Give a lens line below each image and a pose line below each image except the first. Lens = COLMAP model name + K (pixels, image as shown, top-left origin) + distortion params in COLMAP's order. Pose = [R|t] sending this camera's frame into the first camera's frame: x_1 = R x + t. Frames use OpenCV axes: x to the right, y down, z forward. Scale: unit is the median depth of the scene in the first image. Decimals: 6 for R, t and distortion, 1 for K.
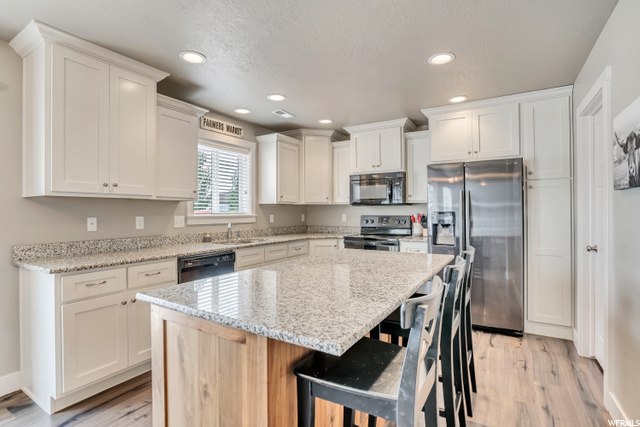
lens RADIAL K [[322.2, 0, 320.3], [0, 322.2, 212.6], [0, 0, 1]] dist [-0.004193, -0.000115]
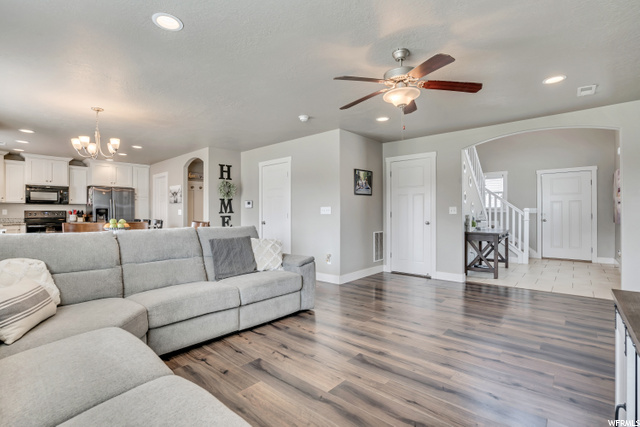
lens RADIAL K [[303.1, 0, 318.0], [0, 303.1, 209.5], [0, 0, 1]] dist [-0.018804, 0.001617]
pose [[0.186861, 0.017345, 0.982233, -1.117581], [0.004824, 0.999816, -0.018573, 0.040852], [-0.982374, 0.008209, 0.186743, -0.691543]]
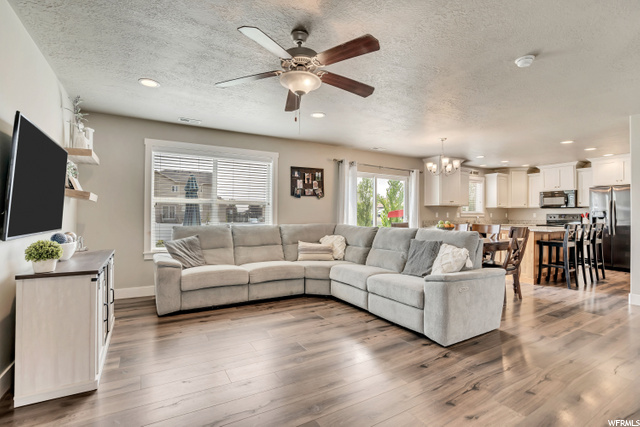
lens RADIAL K [[303.1, 0, 320.3], [0, 303.1, 214.2], [0, 0, 1]] dist [-0.018804, 0.001617]
pose [[0.883110, 0.003435, -0.469153, -0.227017], [-0.006504, 0.999967, -0.004923, 0.031150], [0.469120, 0.007399, 0.883103, -1.191005]]
